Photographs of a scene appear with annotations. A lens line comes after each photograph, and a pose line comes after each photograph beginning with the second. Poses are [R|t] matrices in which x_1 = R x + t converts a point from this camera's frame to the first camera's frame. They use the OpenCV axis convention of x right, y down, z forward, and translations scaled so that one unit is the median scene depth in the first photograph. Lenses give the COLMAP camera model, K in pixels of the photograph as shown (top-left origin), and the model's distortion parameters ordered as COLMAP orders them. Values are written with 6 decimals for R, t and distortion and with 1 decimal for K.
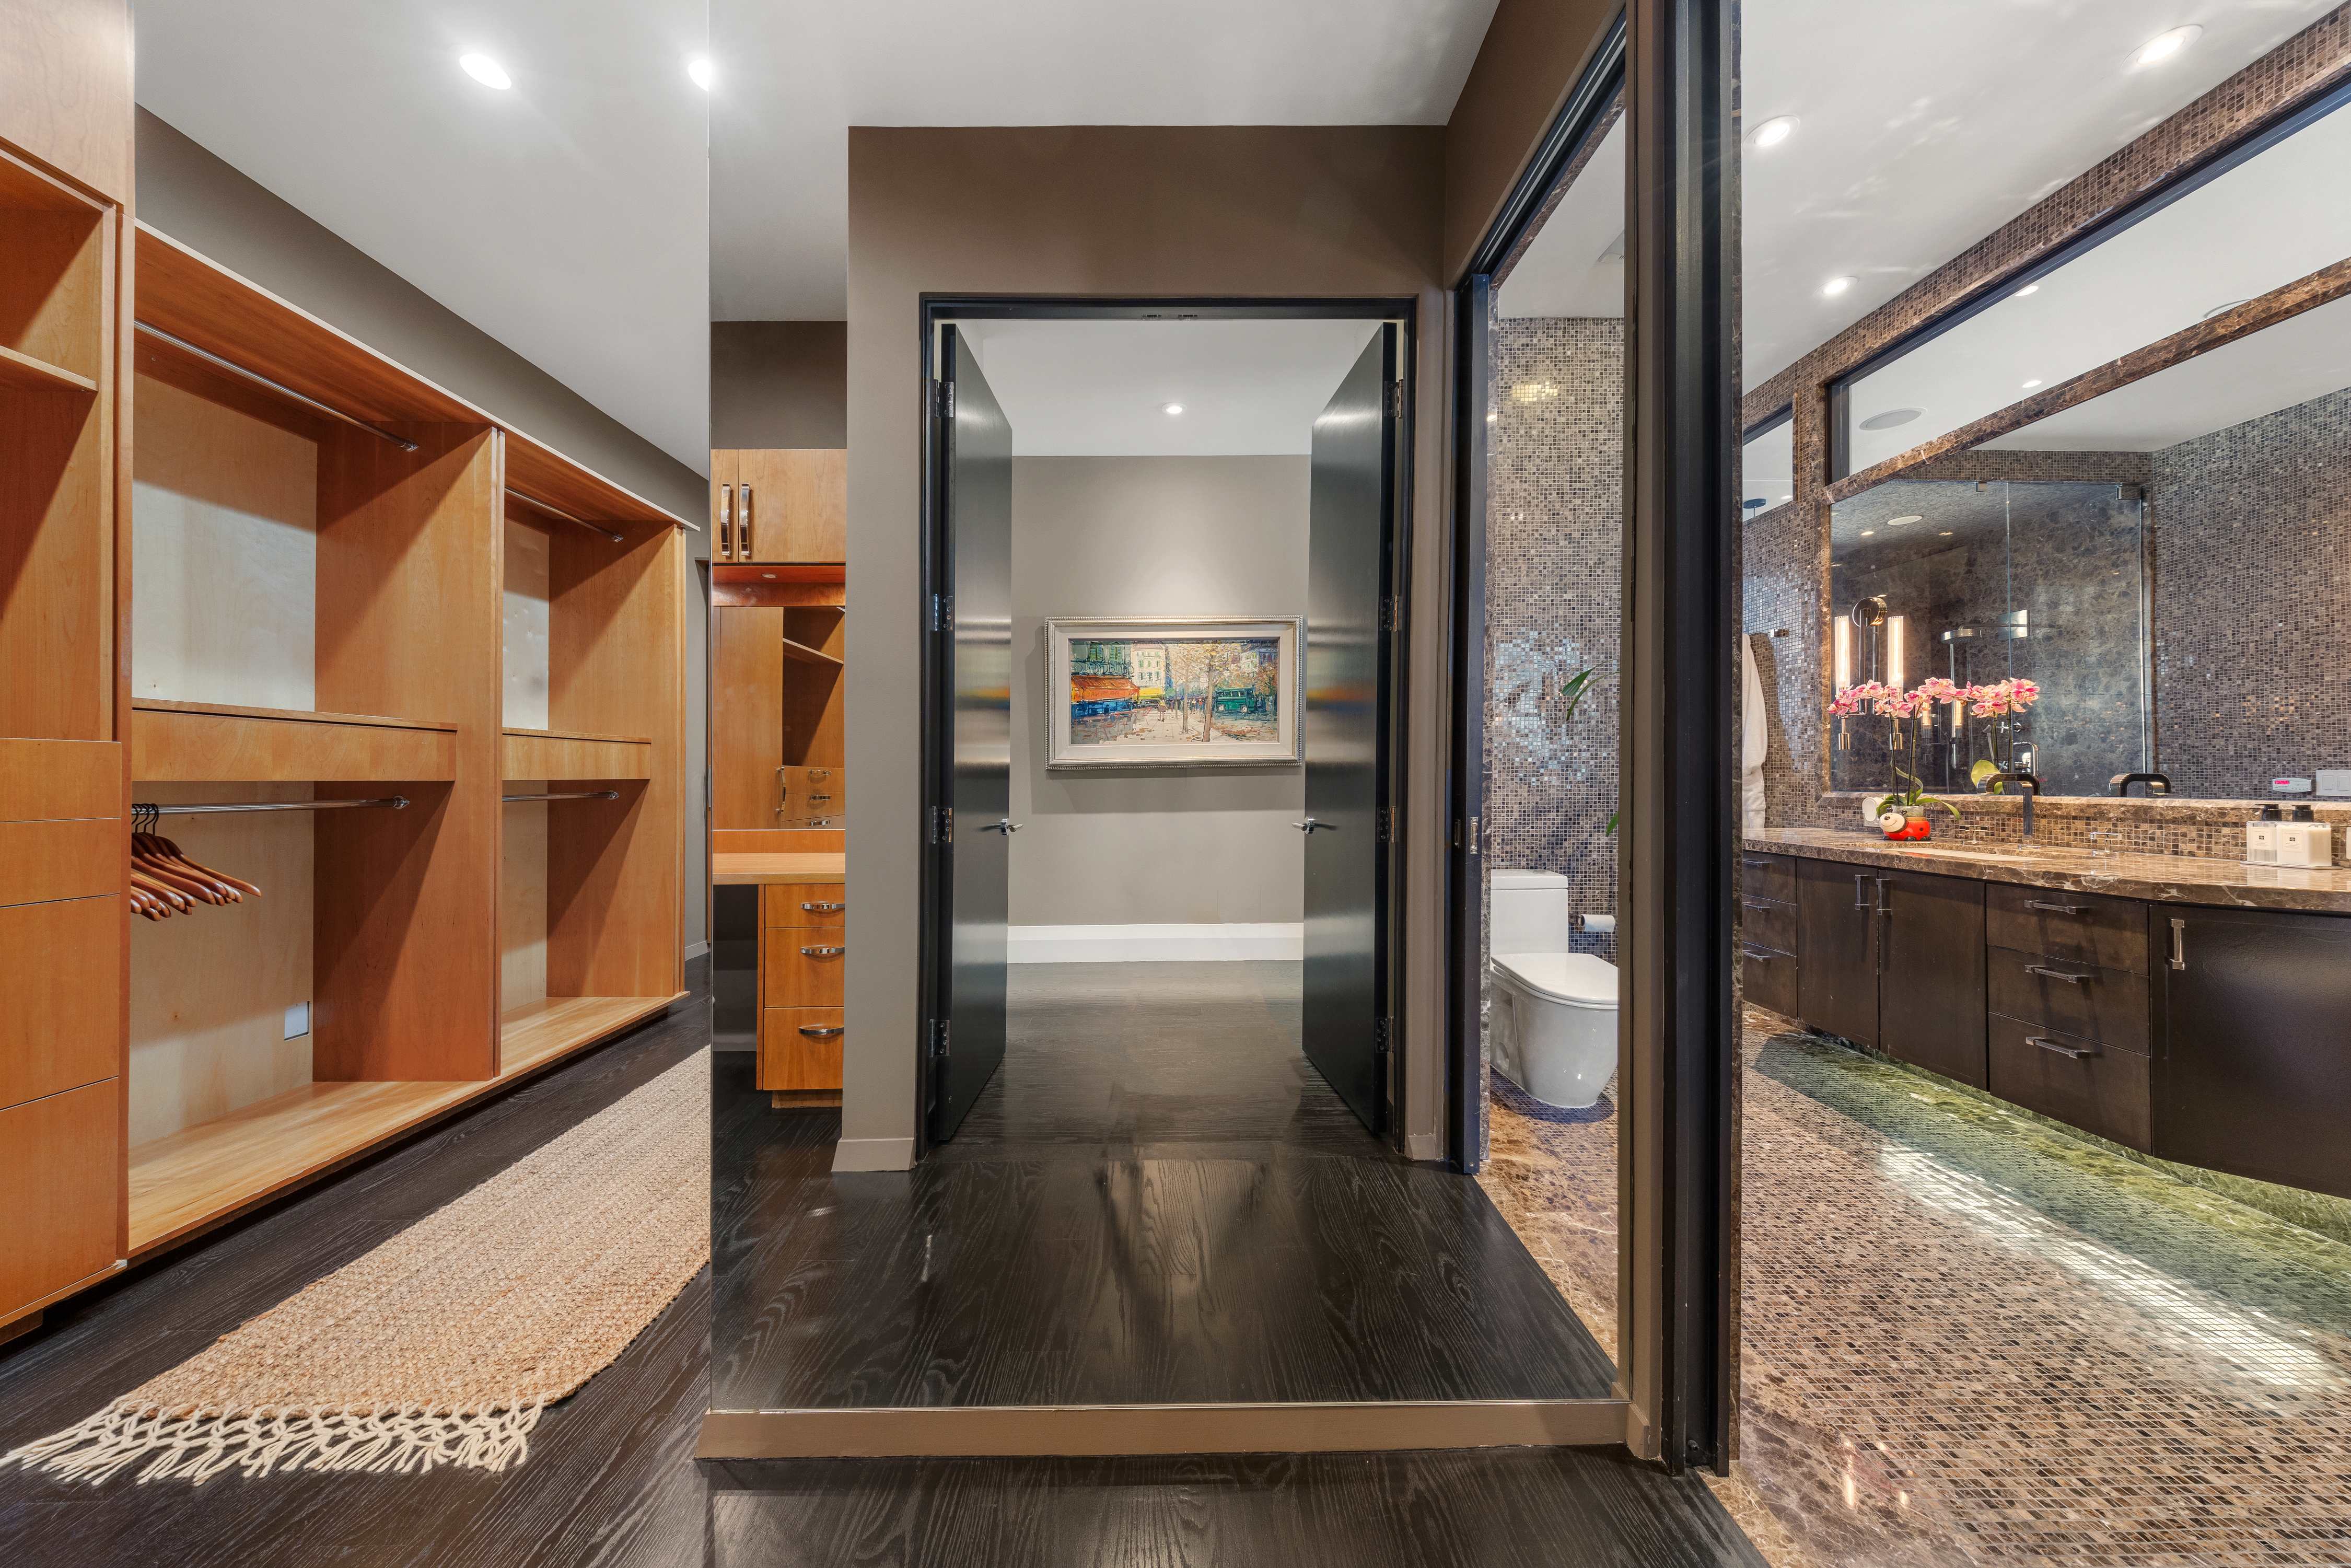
lens RADIAL K [[768.1, 0, 1169.8], [0, 768.1, 778.6], [0, 0, 1]] dist [-0.000304, 0.000070]
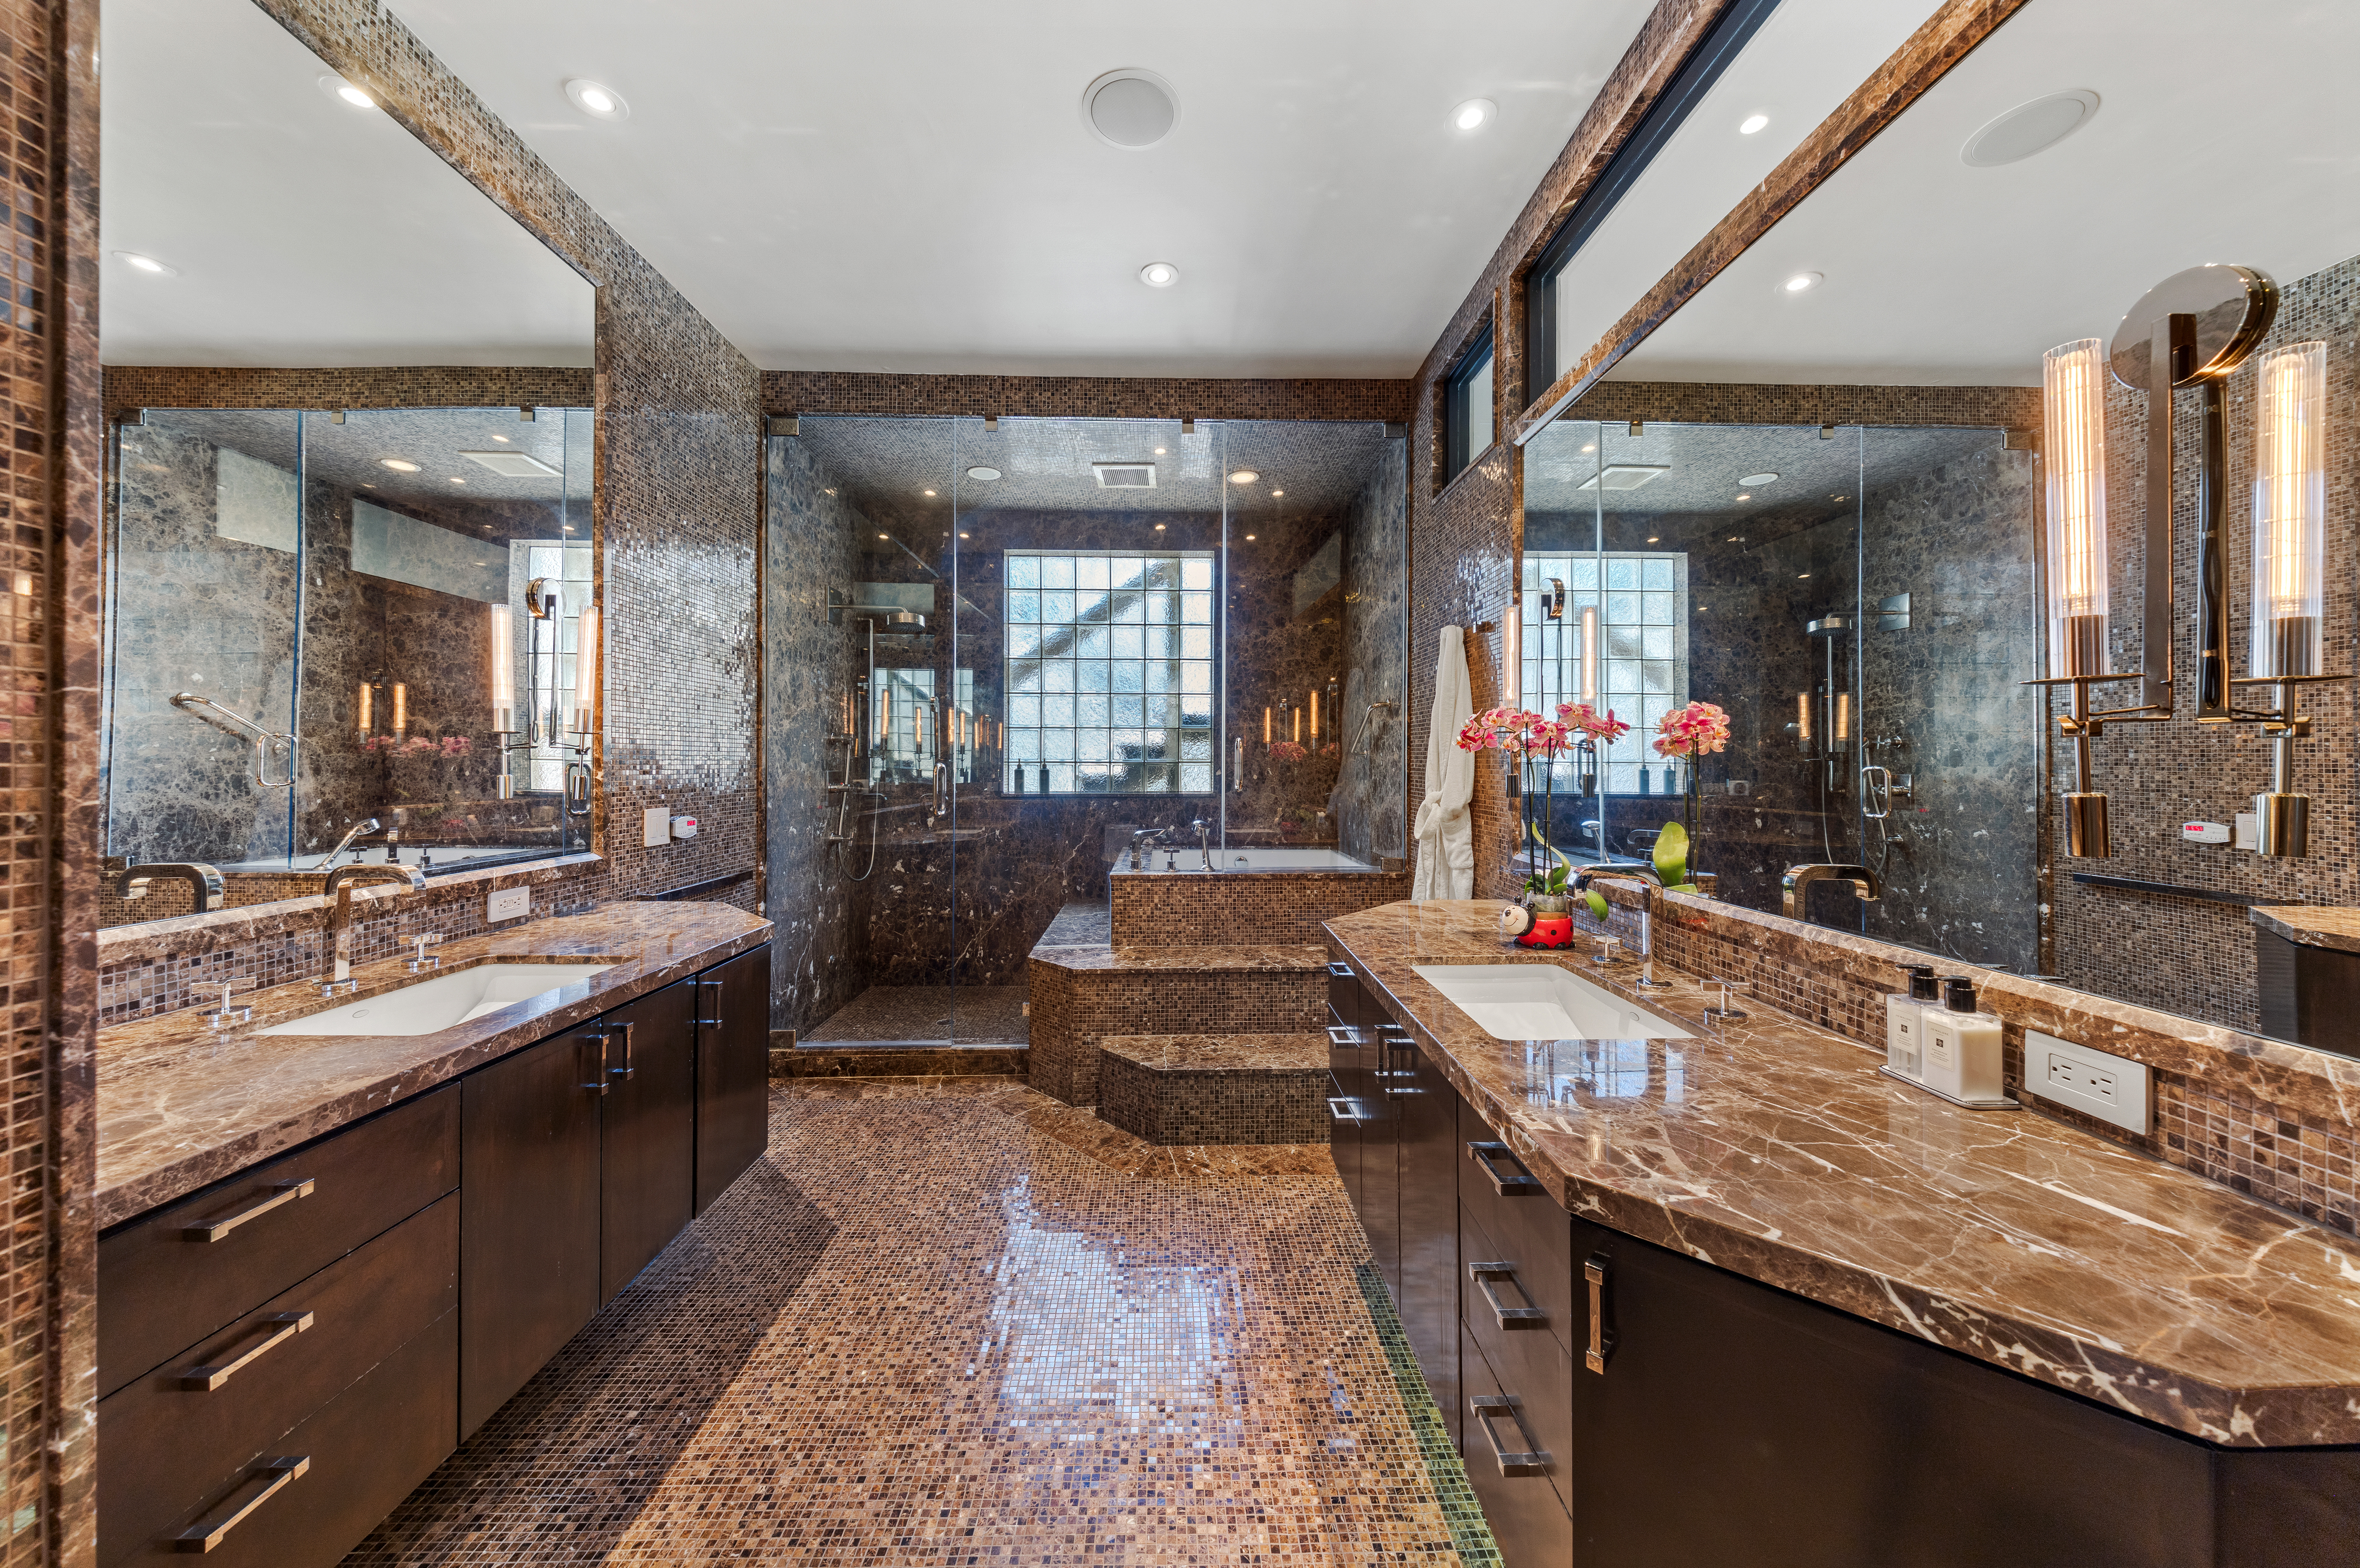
lens RADIAL K [[810.7, 0, 1179.2], [0, 810.7, 763.5], [0, 0, 1]] dist [-0.000300, -0.000048]
pose [[0.999993, 0.002200, 0.003074, 0.721669], [-0.002201, 0.999998, 0.000193, -0.085958], [-0.003073, -0.000200, 0.999995, 0.342254]]
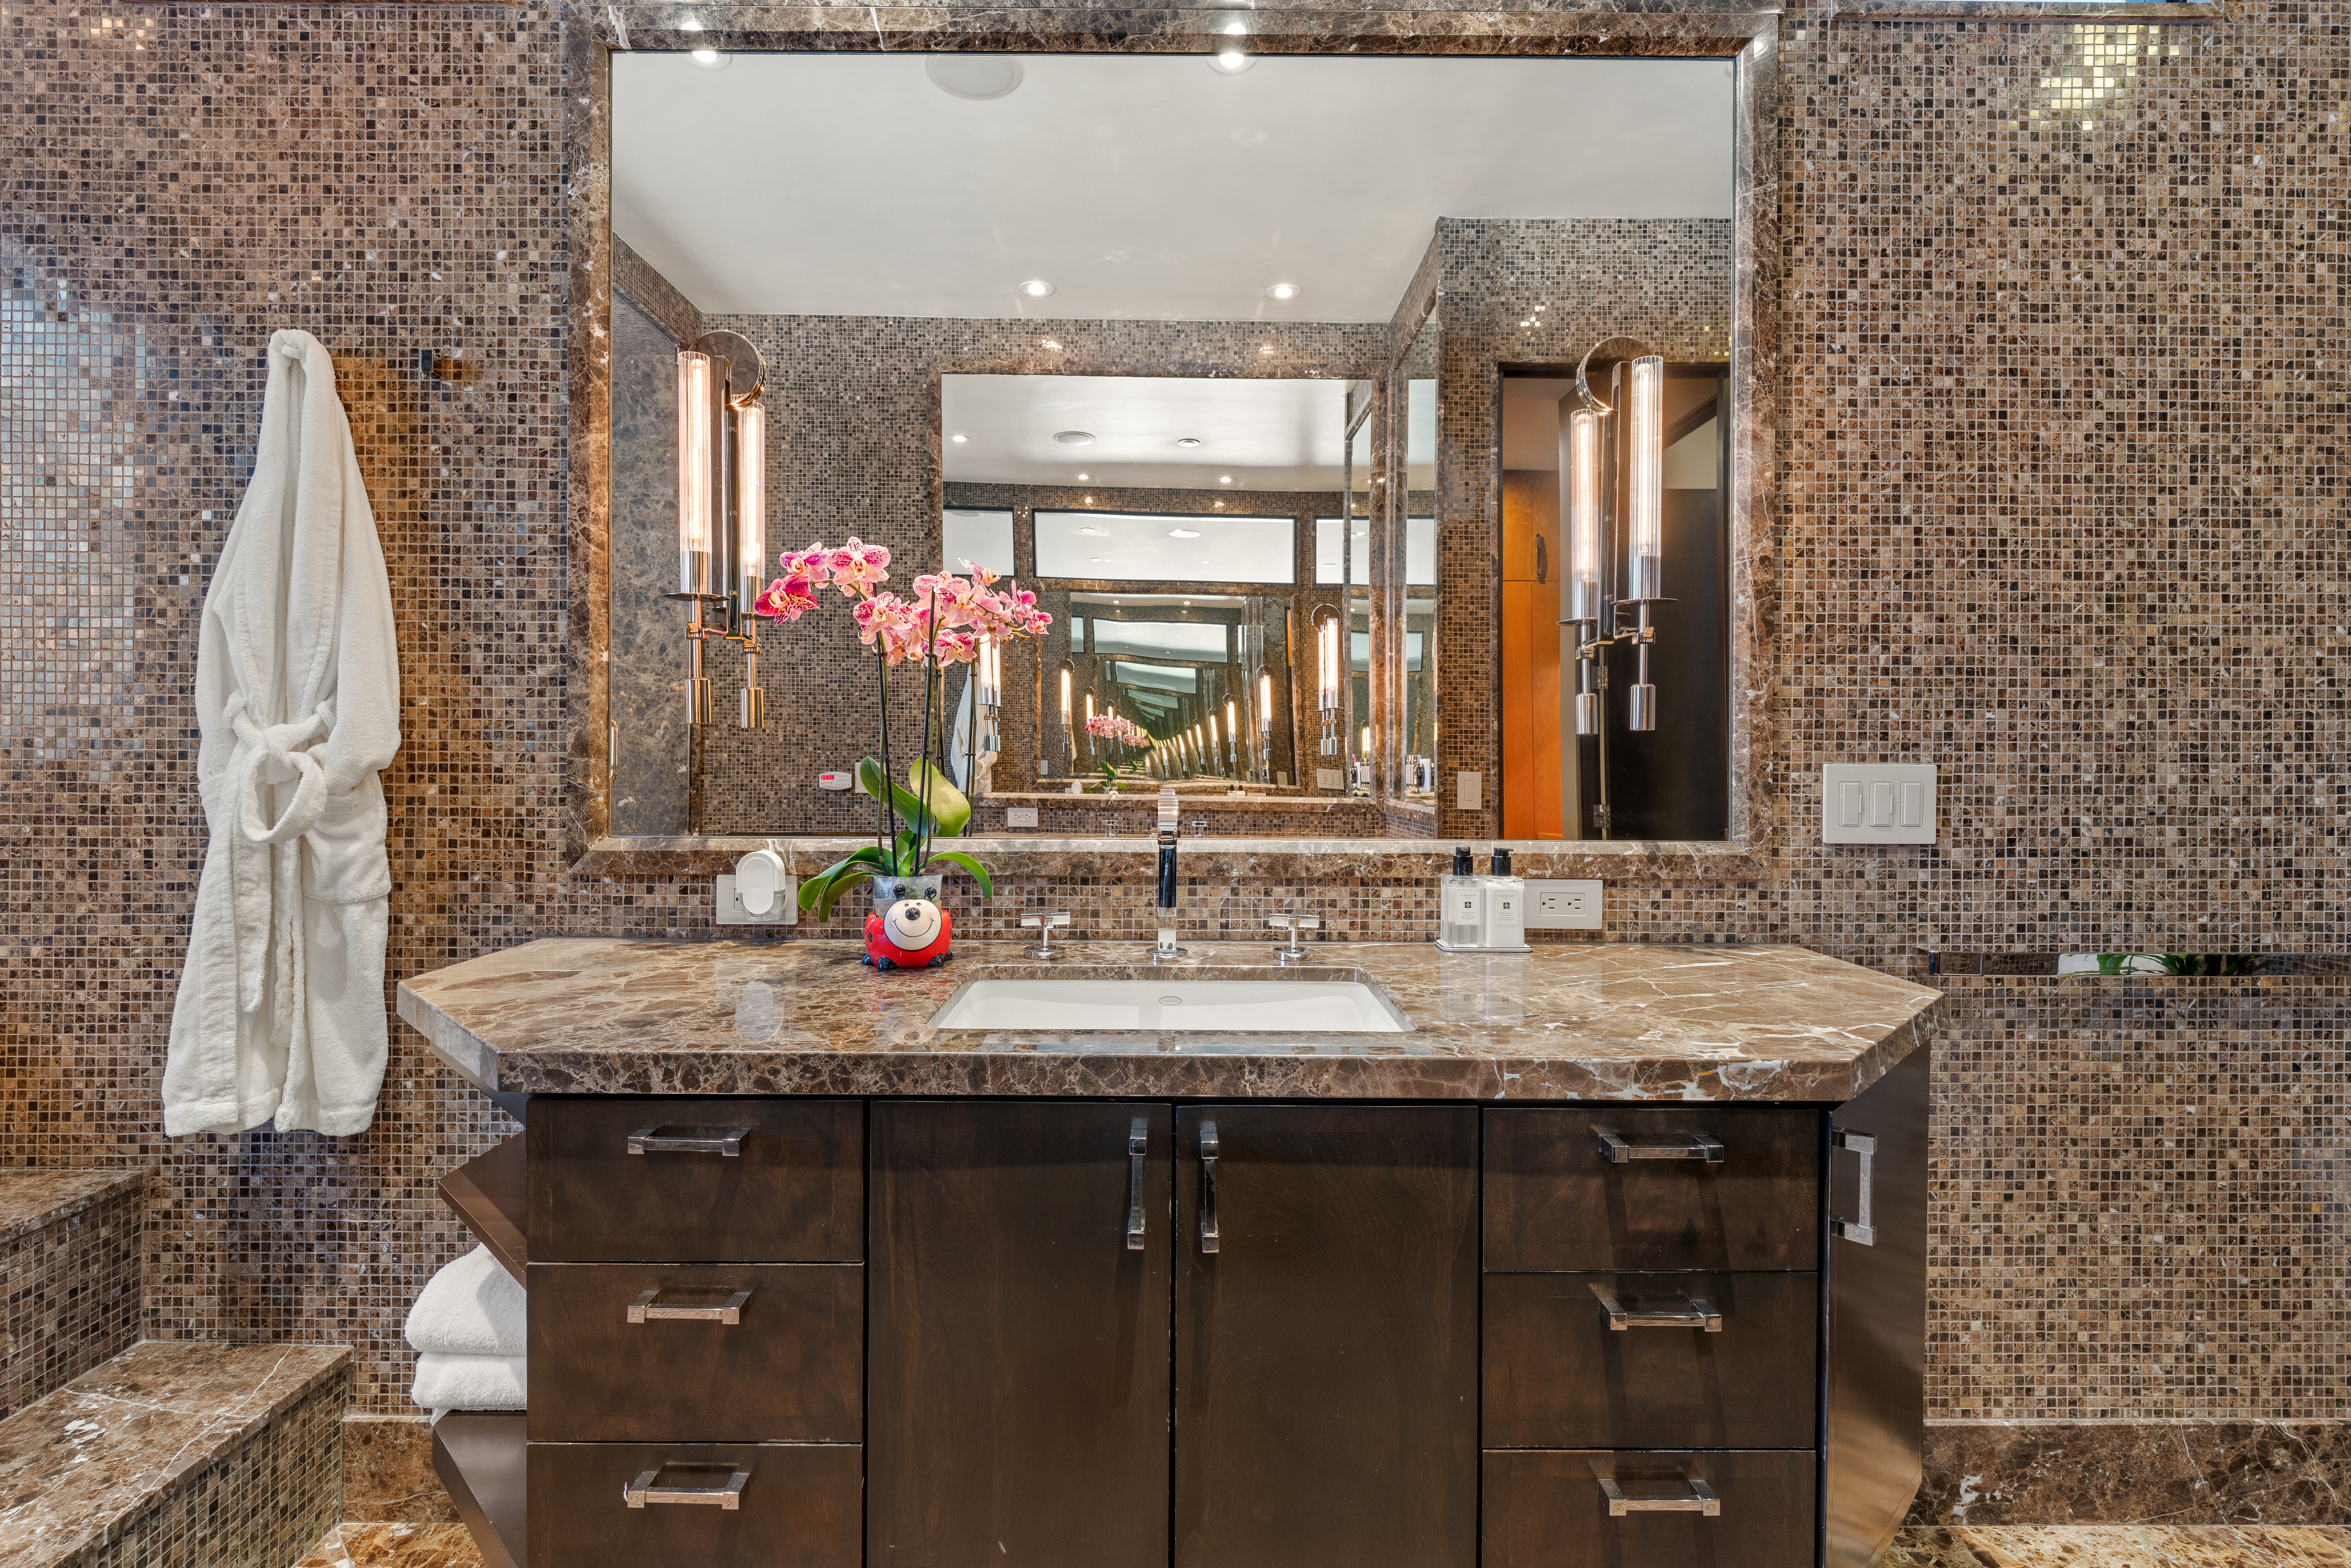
lens RADIAL K [[1123.3, 0, 1170.1], [0, 1123.3, 757.5], [0, 0, 1]] dist [0.020334, 0.000098]
pose [[0.010785, 0.003560, 0.999936, 0.431917], [-0.005073, 0.999981, -0.003505, -0.026358], [-0.999929, -0.005035, 0.010803, 0.969664]]
